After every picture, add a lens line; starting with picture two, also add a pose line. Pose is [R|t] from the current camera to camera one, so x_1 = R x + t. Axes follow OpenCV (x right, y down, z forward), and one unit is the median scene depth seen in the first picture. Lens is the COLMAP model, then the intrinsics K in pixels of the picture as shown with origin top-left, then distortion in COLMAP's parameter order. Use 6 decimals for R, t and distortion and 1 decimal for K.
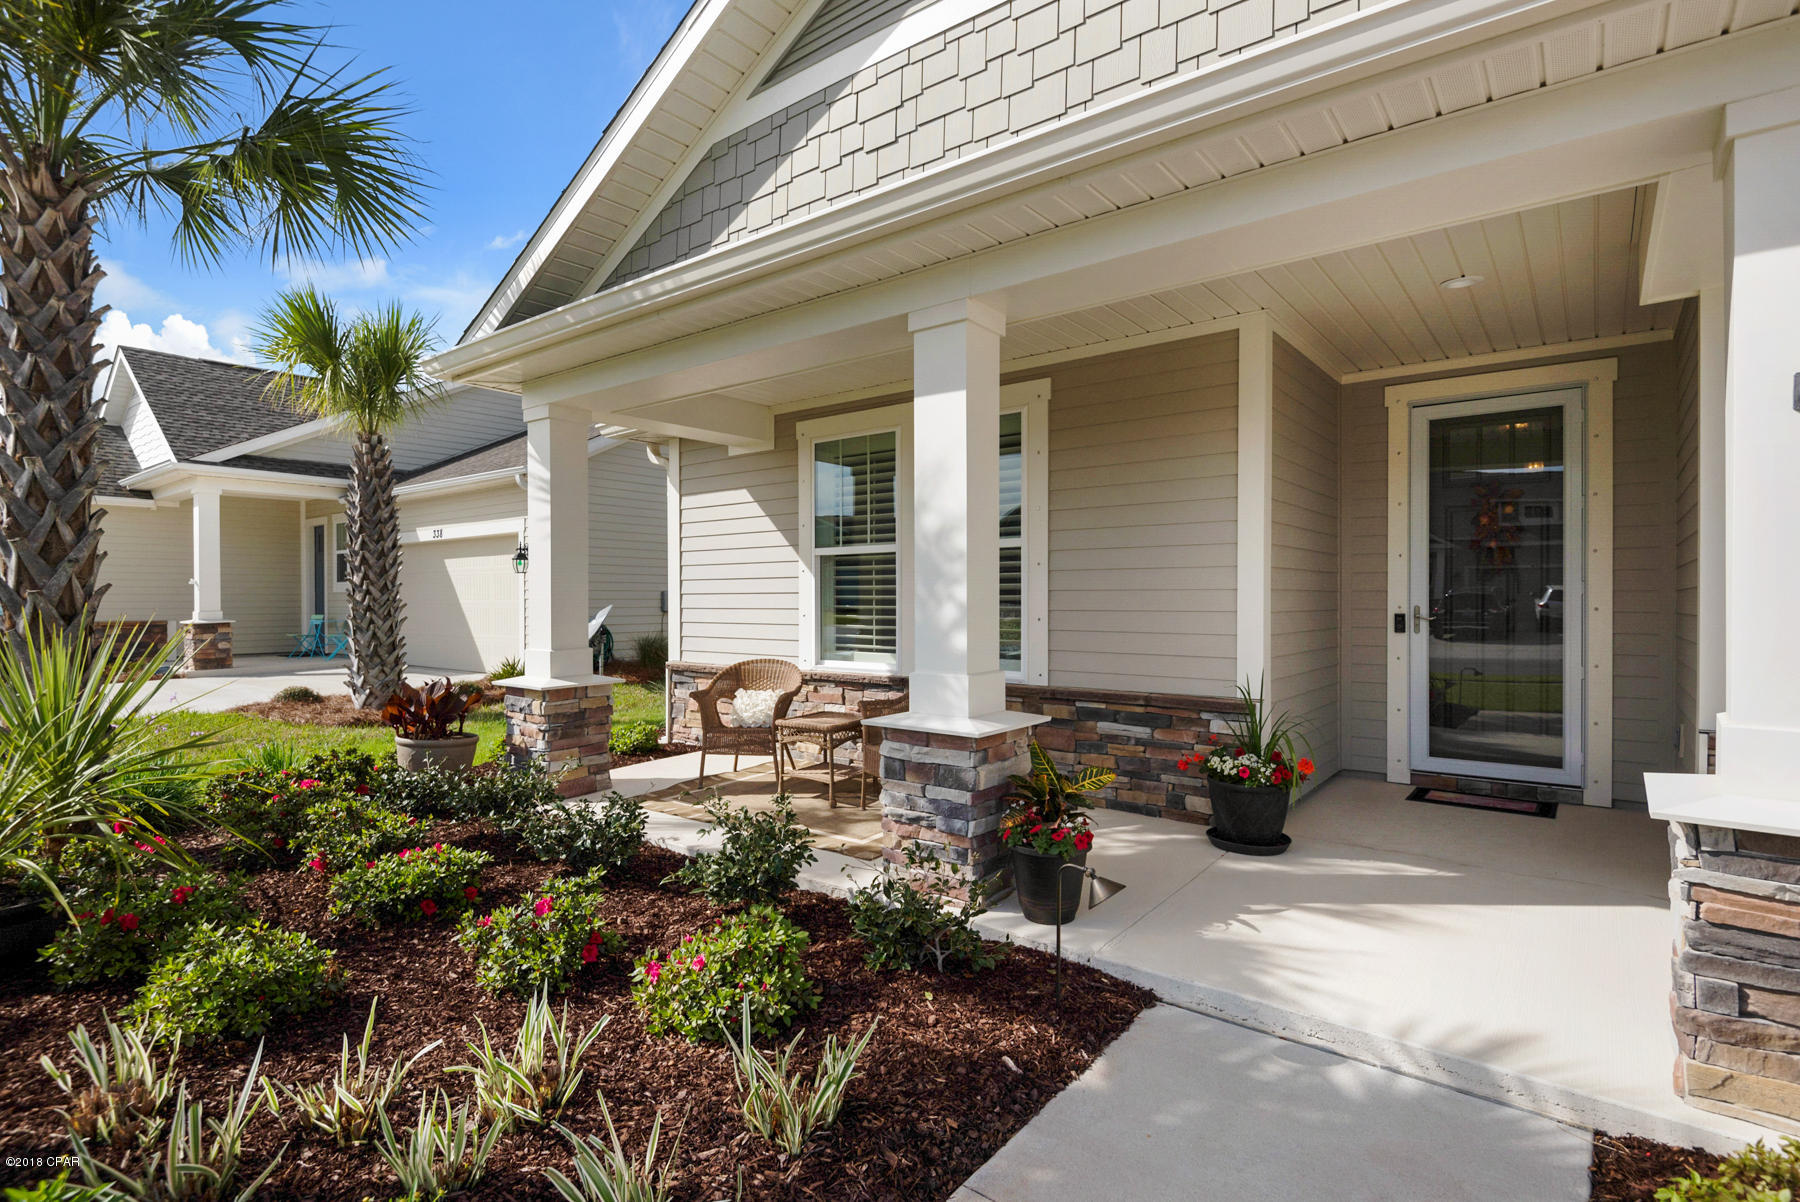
lens RADIAL K [[881.4, 0, 909.7], [0, 881.4, 608.4], [0, 0, 1]] dist [0.022592, -0.019789]
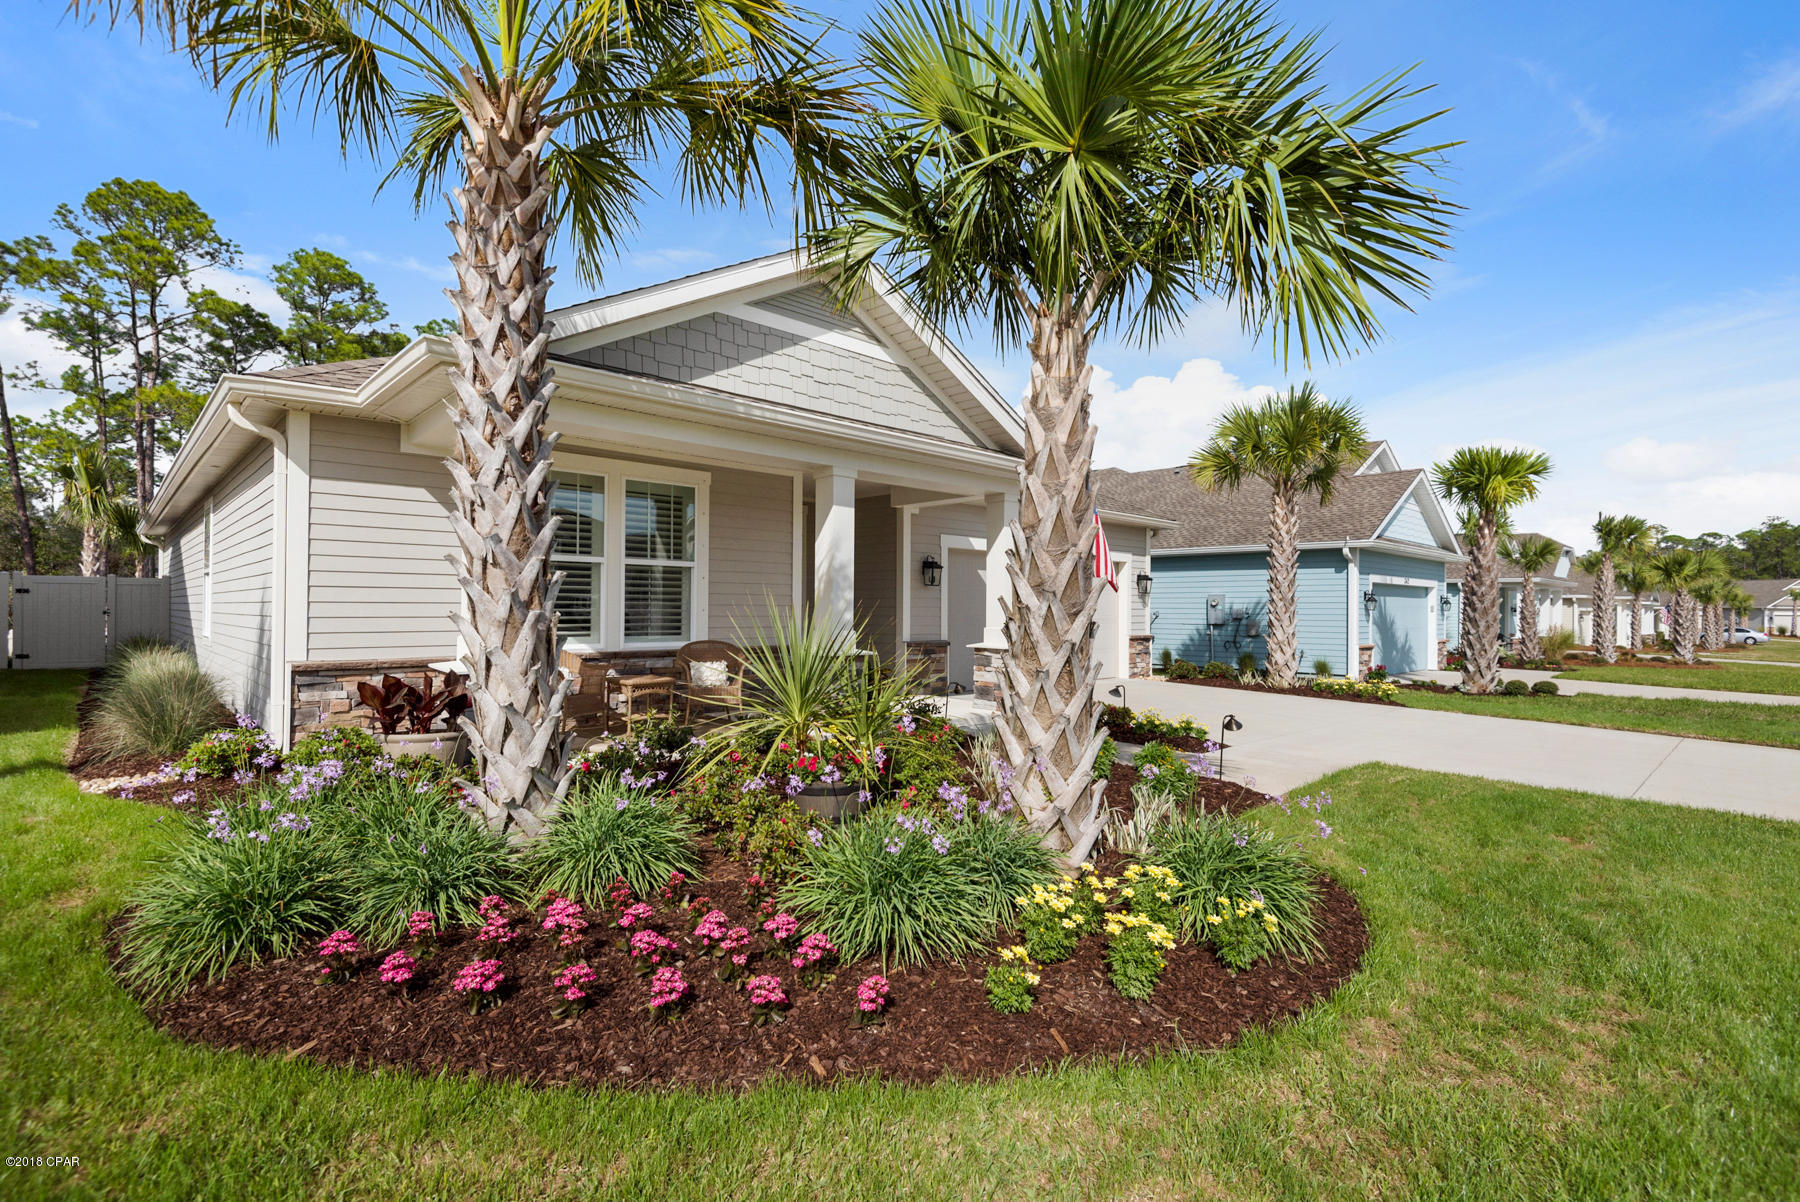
lens RADIAL K [[841.5, 0, 883.4], [0, 841.5, 603.8], [0, 0, 1]] dist [0.016812, -0.014091]
pose [[0.142873, 0.007812, 0.989710, -1.387283], [0.004902, 0.999951, -0.008600, 0.016233], [-0.989729, 0.006080, 0.142827, 0.398536]]
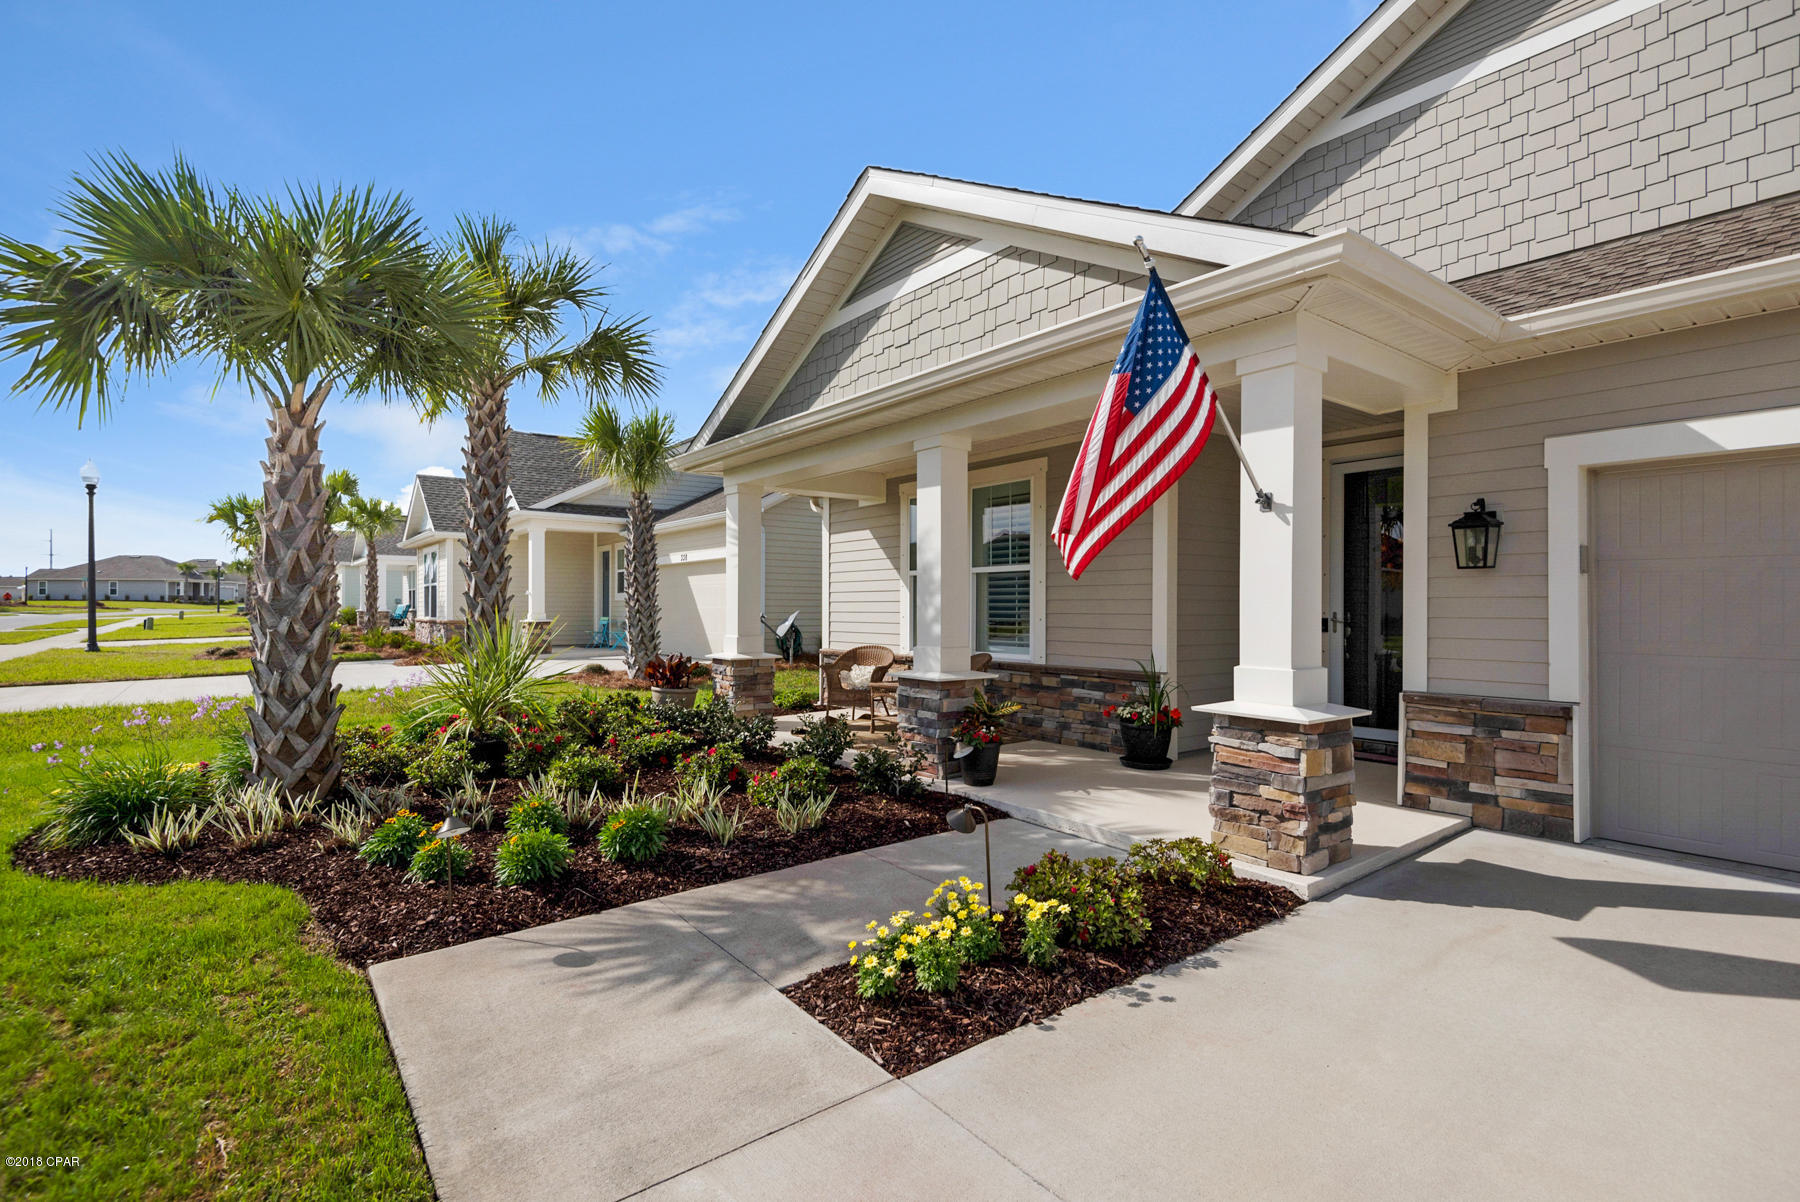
lens RADIAL K [[847.4, 0, 895.7], [0, 847.4, 614.1], [0, 0, 1]] dist [0.020039, -0.013568]
pose [[0.968007, 0.006500, -0.250837, 0.263505], [-0.007608, 0.999965, -0.003447, 0.009810], [0.250806, 0.005245, 0.968023, -0.430457]]
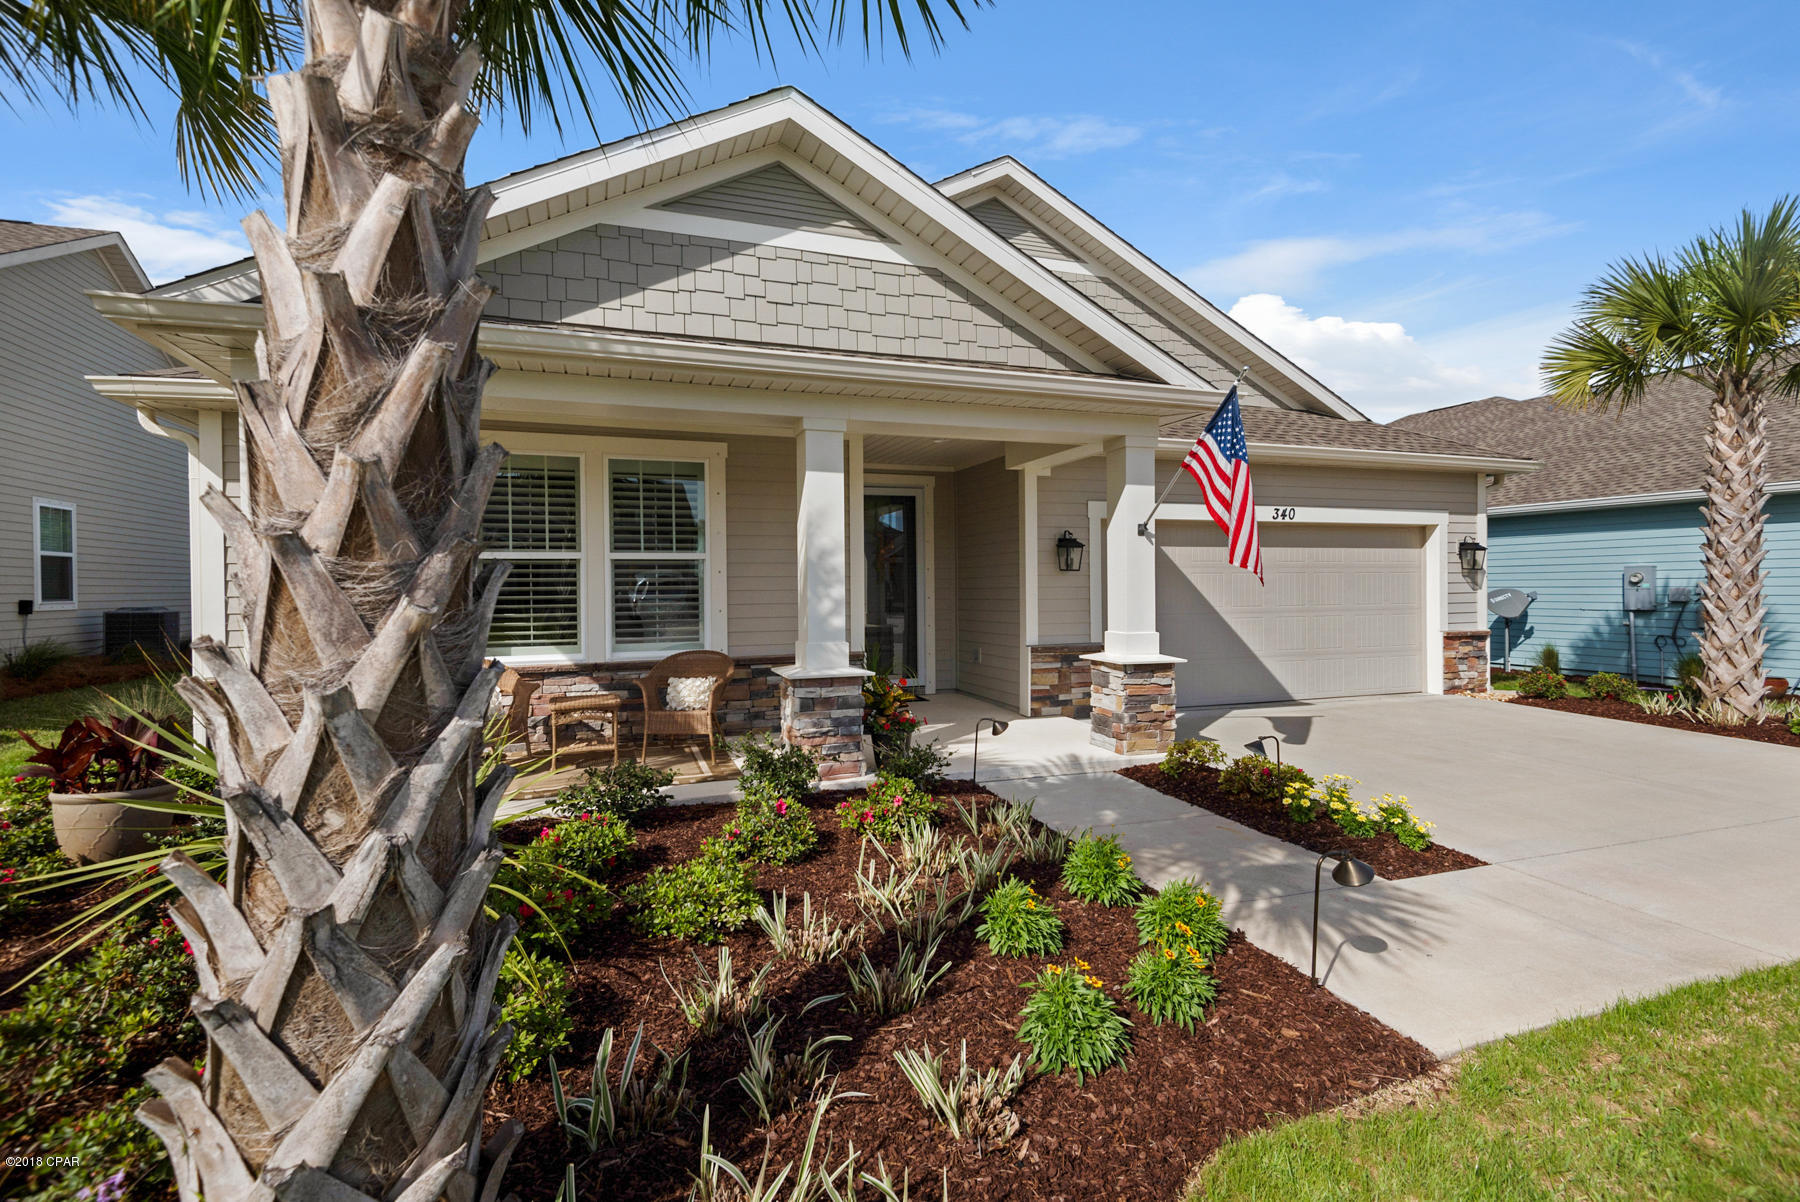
lens RADIAL K [[822.2, 0, 884.0], [0, 822.2, 596.6], [0, 0, 1]] dist [0.037756, -0.024290]
pose [[0.535841, -0.013954, 0.844203, -0.802085], [0.019116, 0.999808, 0.004393, -0.010686], [-0.844102, 0.013784, 0.536005, 0.061138]]
